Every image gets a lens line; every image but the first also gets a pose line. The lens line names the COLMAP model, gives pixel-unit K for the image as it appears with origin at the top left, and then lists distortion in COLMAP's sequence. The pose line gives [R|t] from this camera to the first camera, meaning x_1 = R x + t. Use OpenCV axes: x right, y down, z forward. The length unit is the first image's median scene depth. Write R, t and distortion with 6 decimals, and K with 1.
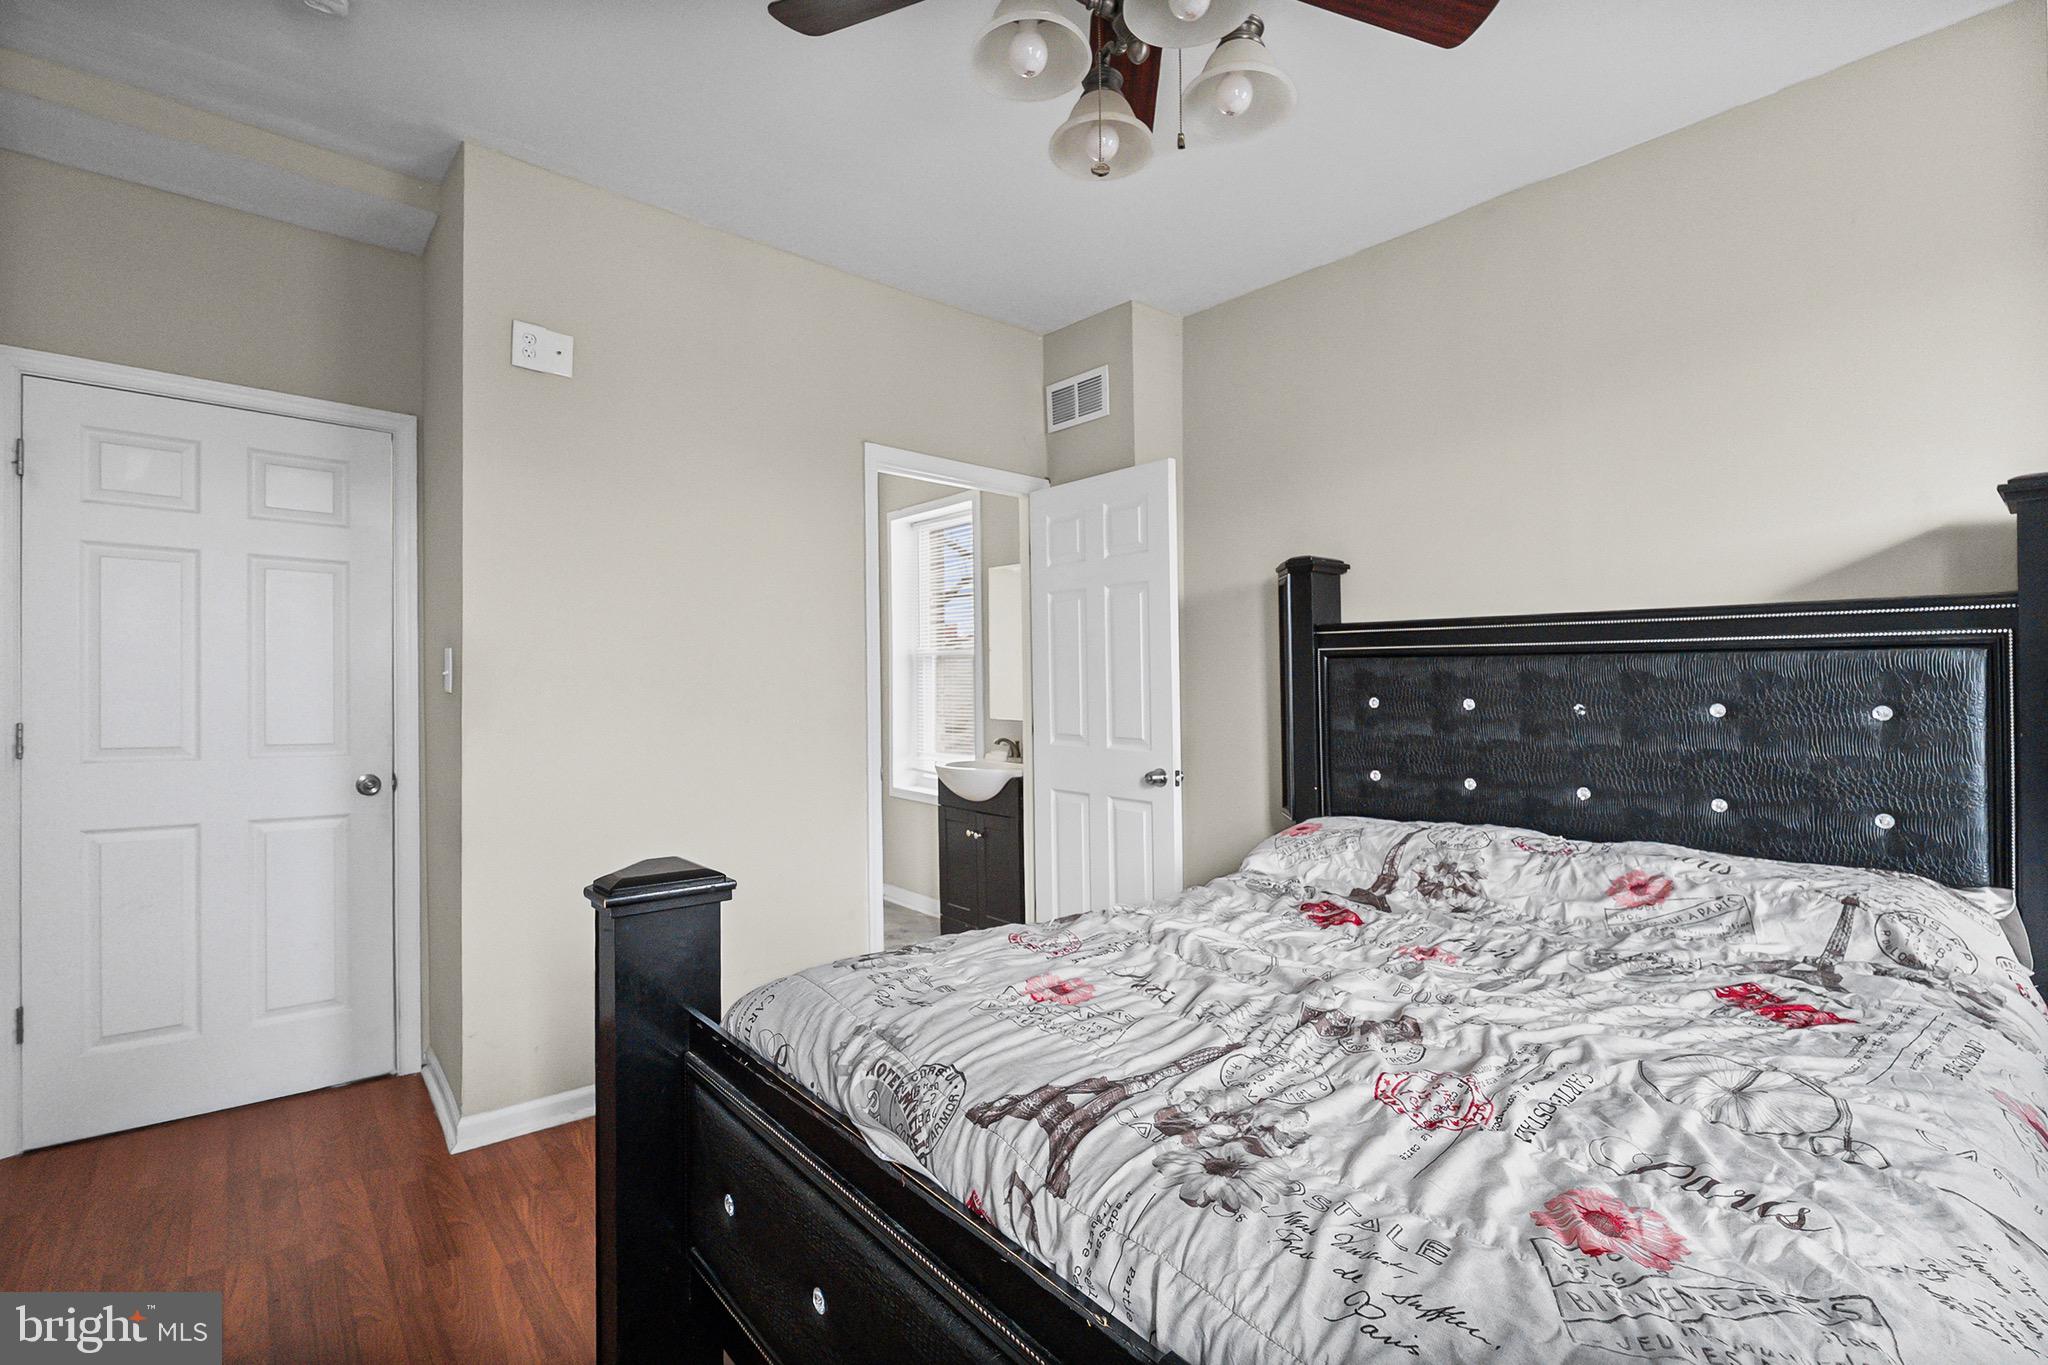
lens RADIAL K [[906.5, 0, 1024.0], [0, 906.5, 682.5], [0, 0, 1]] dist [-0.002107, -0.000215]
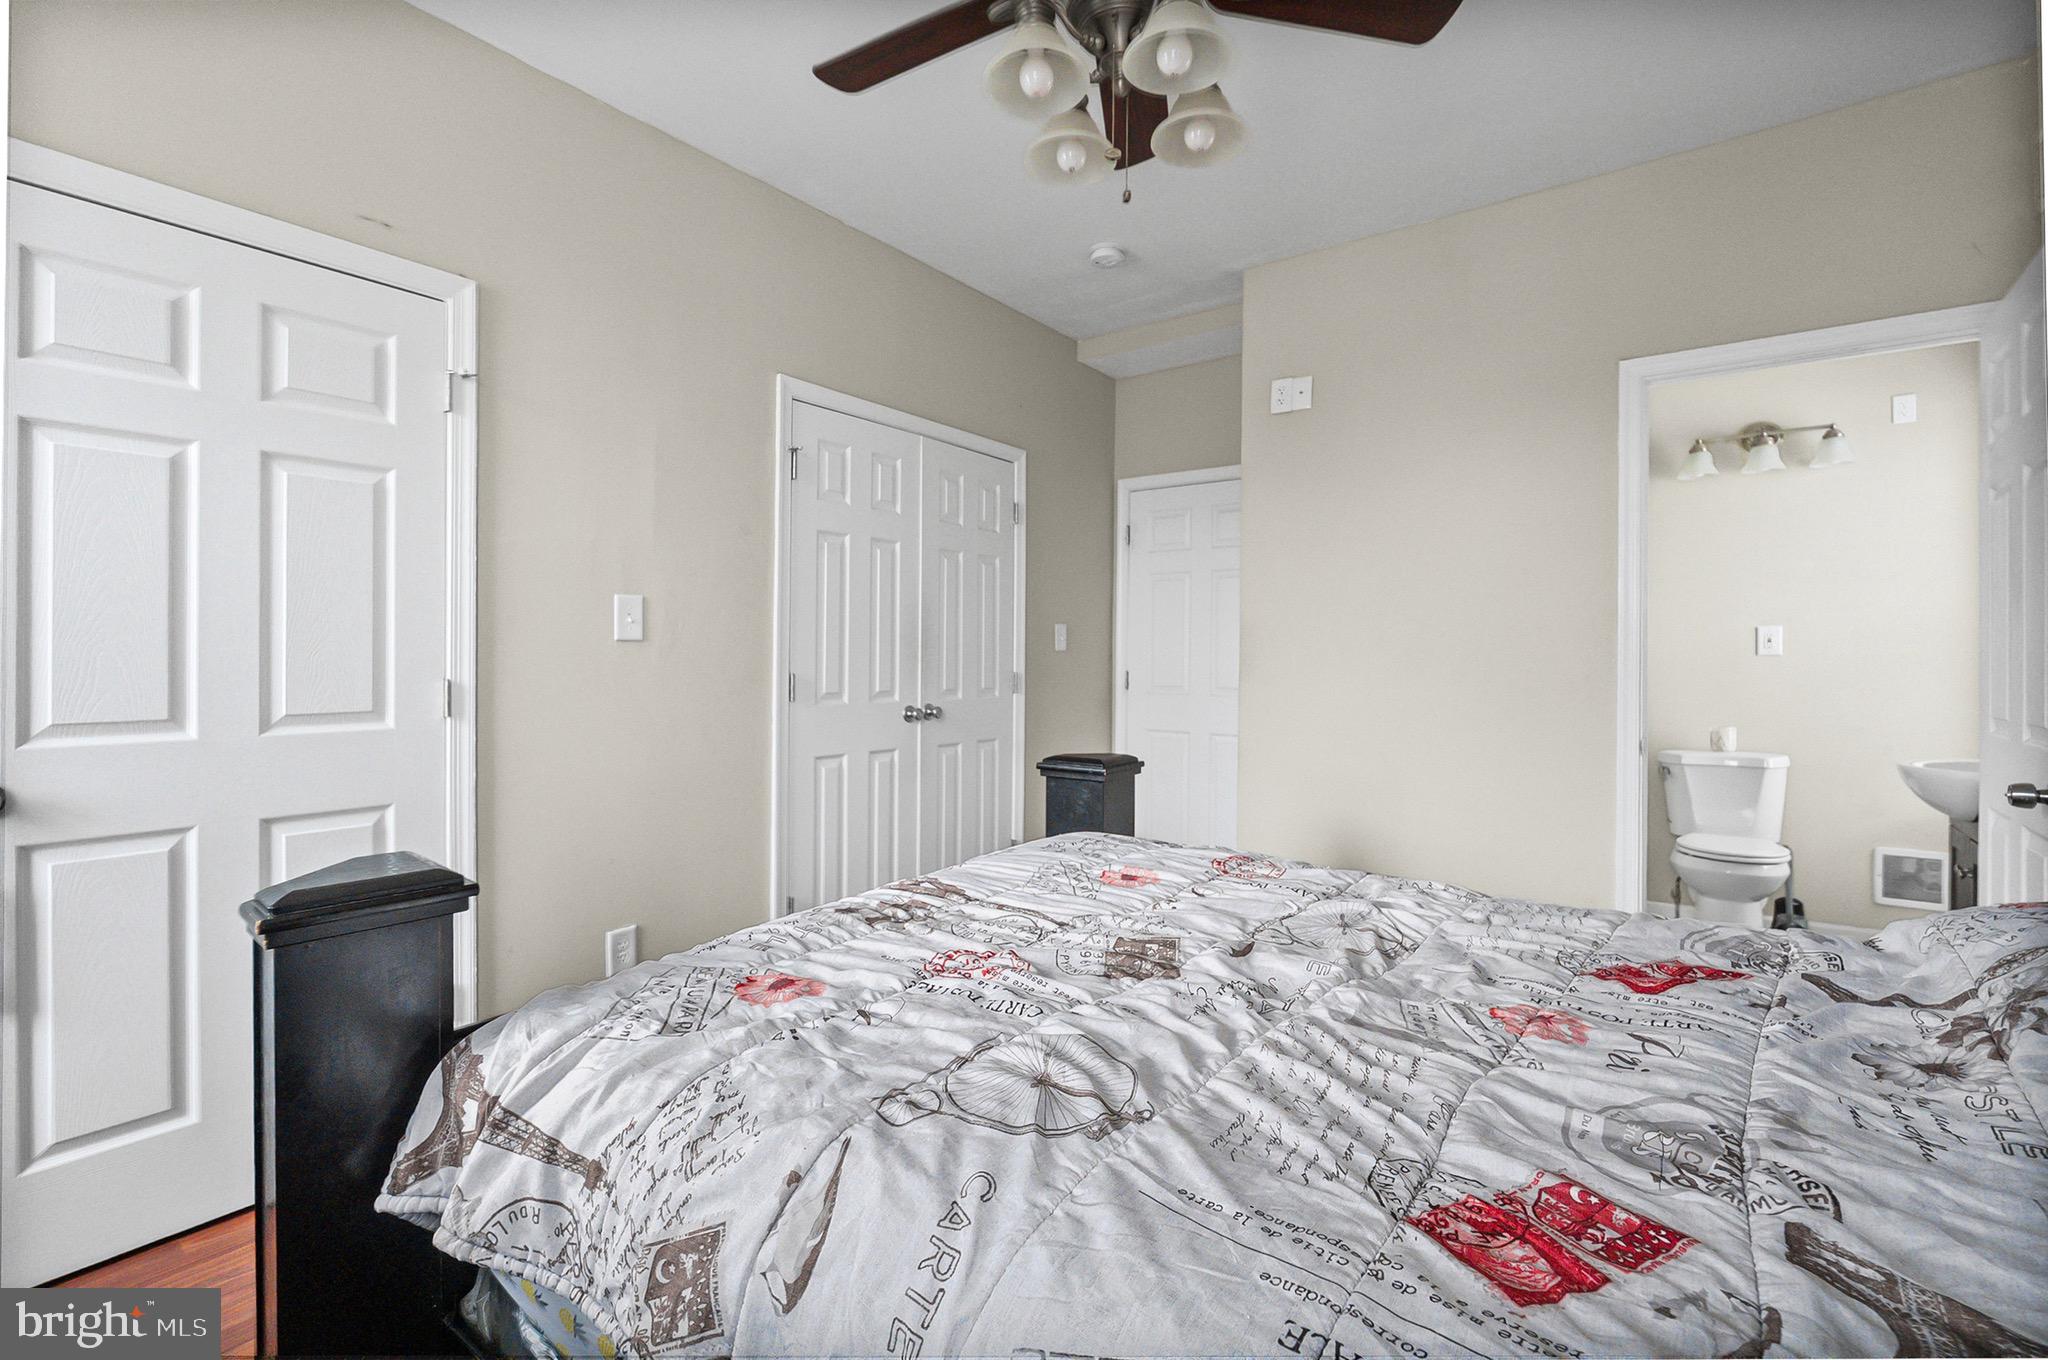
lens RADIAL K [[906.5, 0, 1024.0], [0, 906.5, 680.0], [0, 0, 1]] dist [-0.002107, -0.000215]
pose [[0.201605, 0.011038, -0.979405, 1.301853], [0.001702, 0.999931, 0.011620, 0.060597], [0.979465, -0.004010, 0.201572, 0.666376]]
